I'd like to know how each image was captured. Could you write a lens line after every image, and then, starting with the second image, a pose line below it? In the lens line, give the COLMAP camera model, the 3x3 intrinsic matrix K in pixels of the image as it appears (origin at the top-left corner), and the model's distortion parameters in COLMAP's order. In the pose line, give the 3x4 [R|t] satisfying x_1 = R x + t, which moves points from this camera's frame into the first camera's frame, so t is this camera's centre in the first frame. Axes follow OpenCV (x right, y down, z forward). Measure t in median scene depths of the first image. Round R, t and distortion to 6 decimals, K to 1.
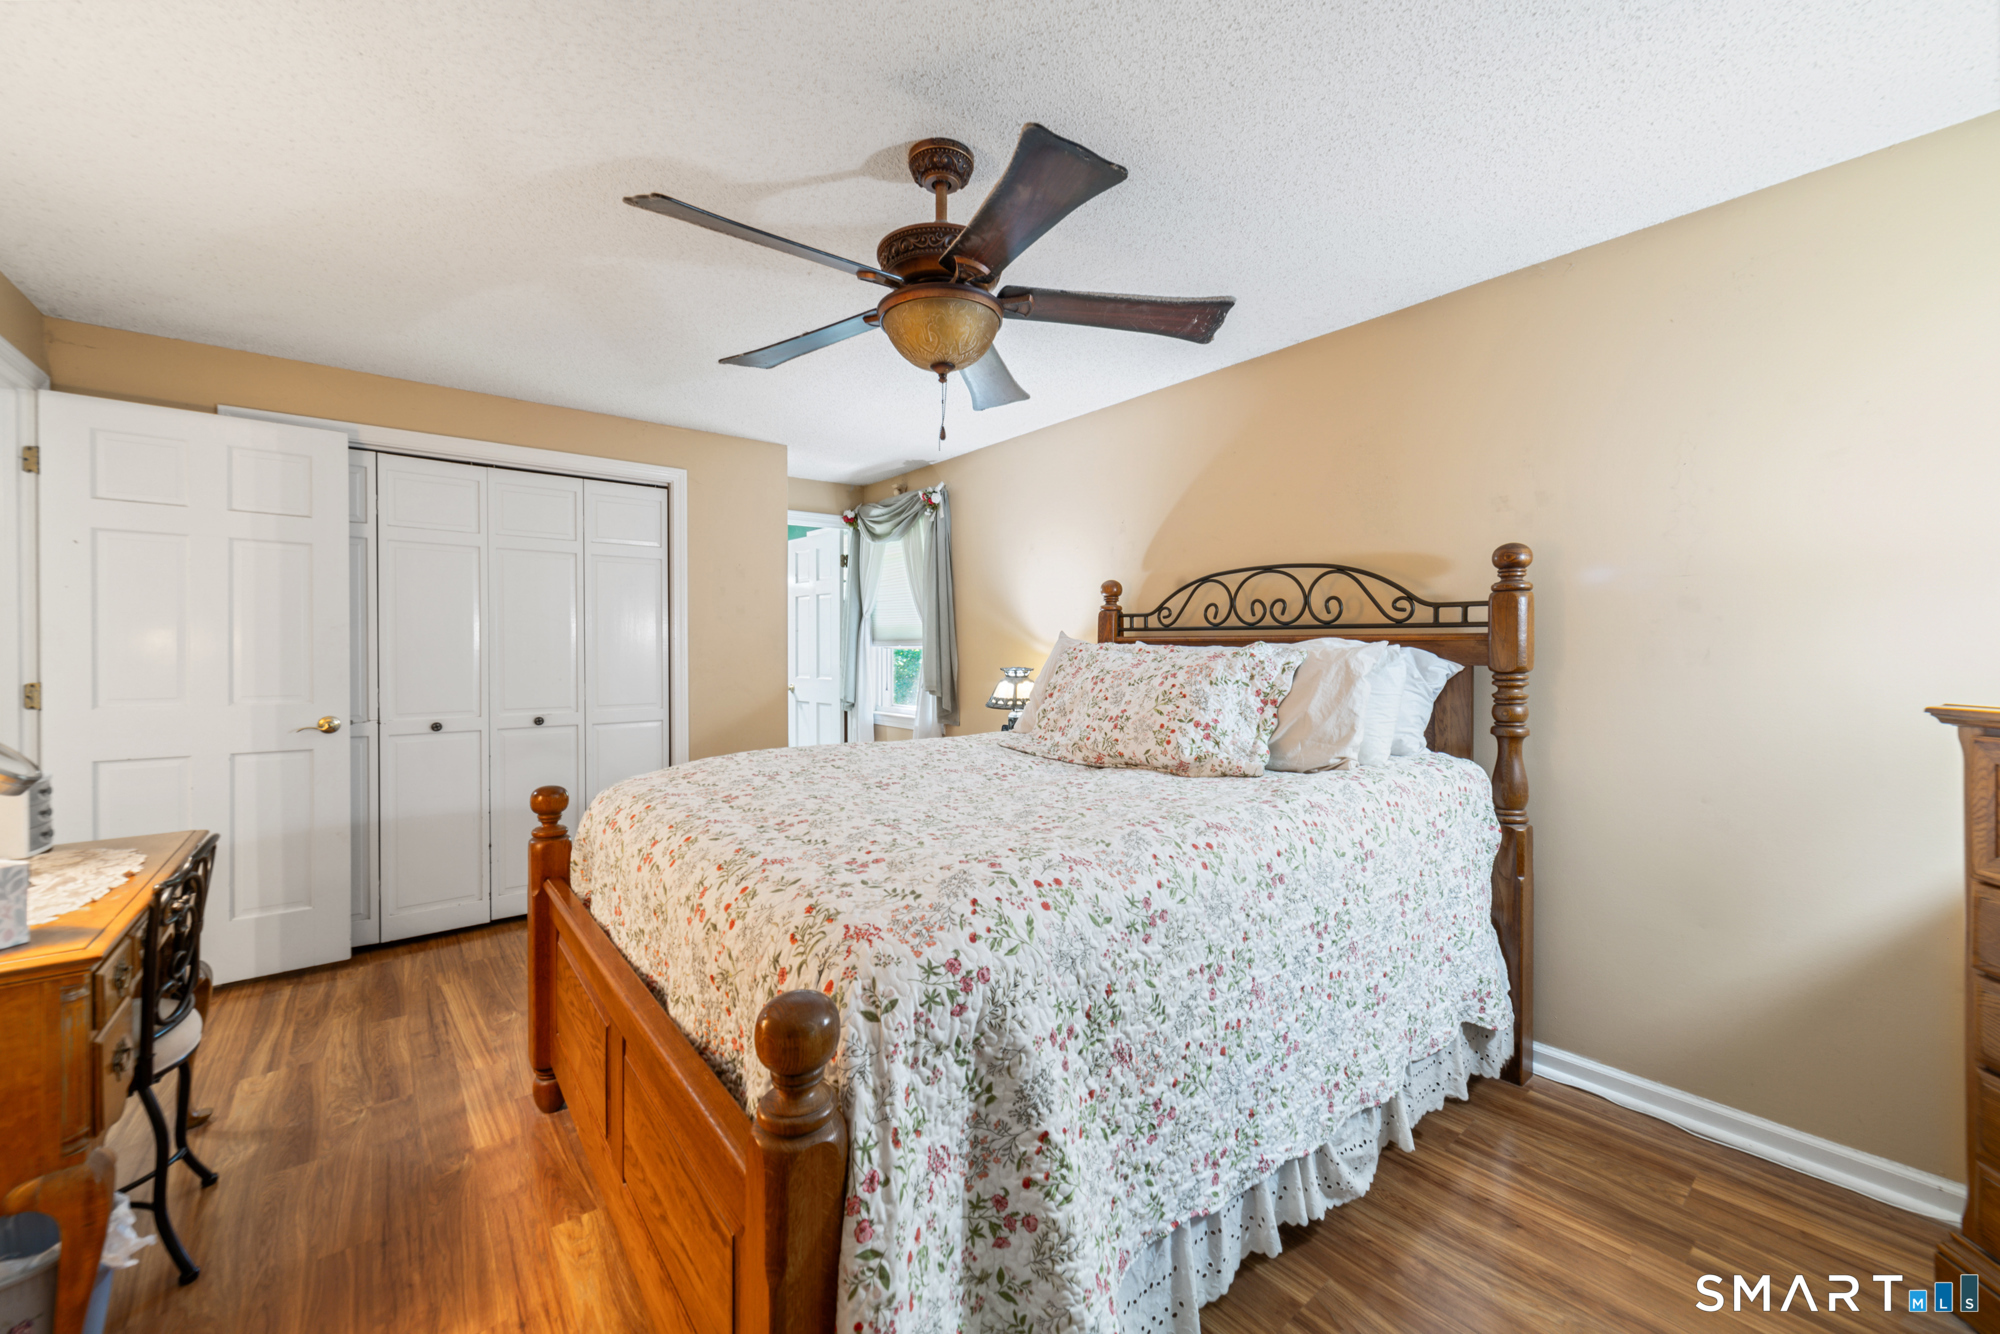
lens RADIAL K [[776.5, 0, 999.5], [0, 776.5, 654.9], [0, 0, 1]] dist [0.002452, -0.000003]
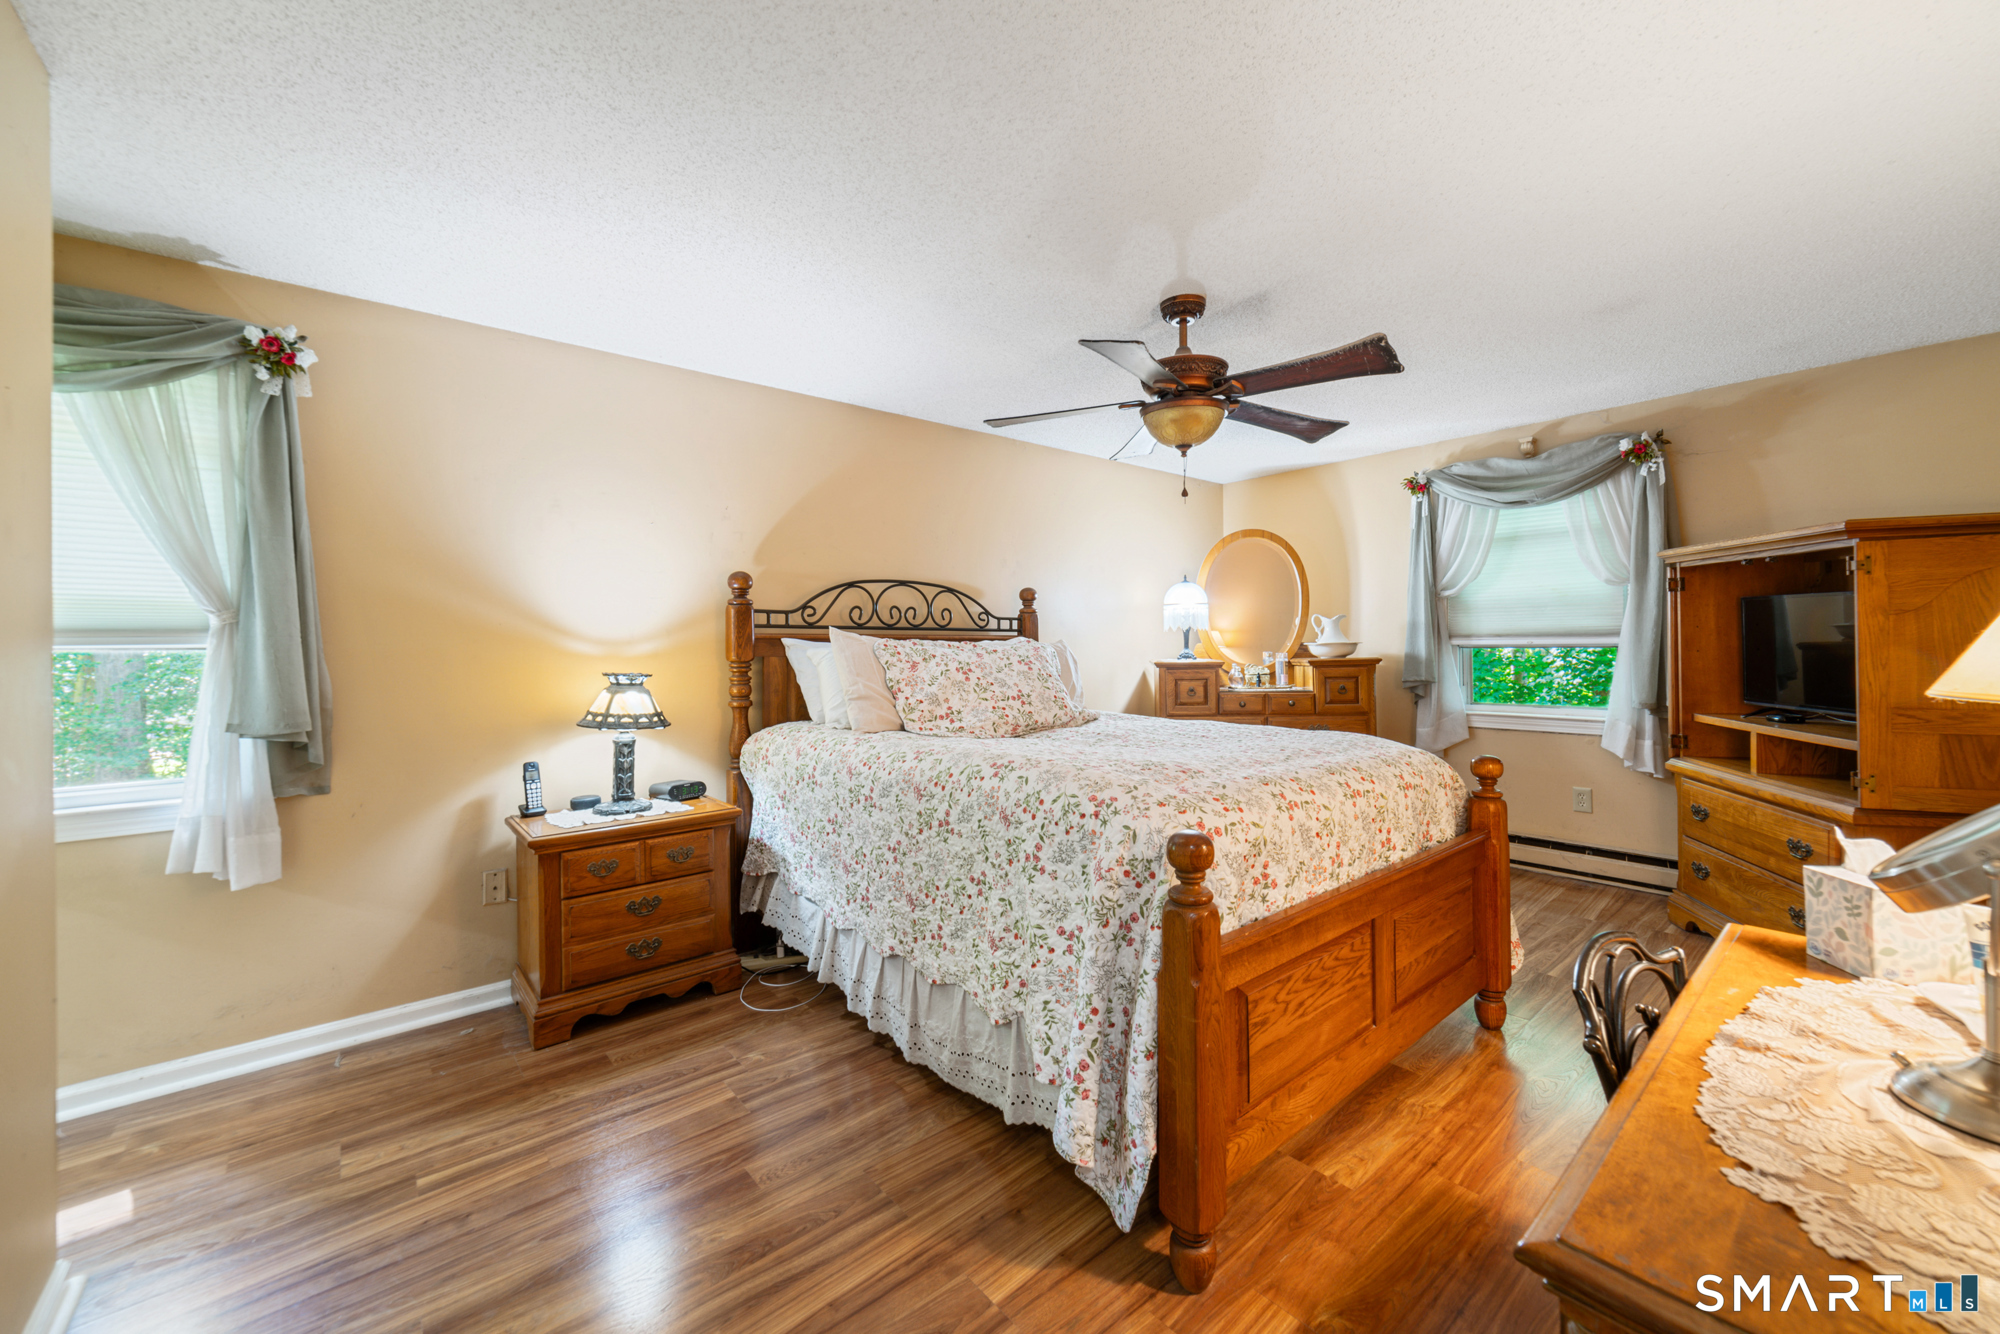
lens RADIAL K [[776.5, 0, 999.7], [0, 776.5, 653.5], [0, 0, 1]] dist [0.002452, -0.000003]
pose [[-0.027183, -0.008856, 0.999591, -0.978274], [0.017901, 0.999796, 0.009344, -0.003105], [-0.999470, 0.018148, -0.027019, 0.908628]]
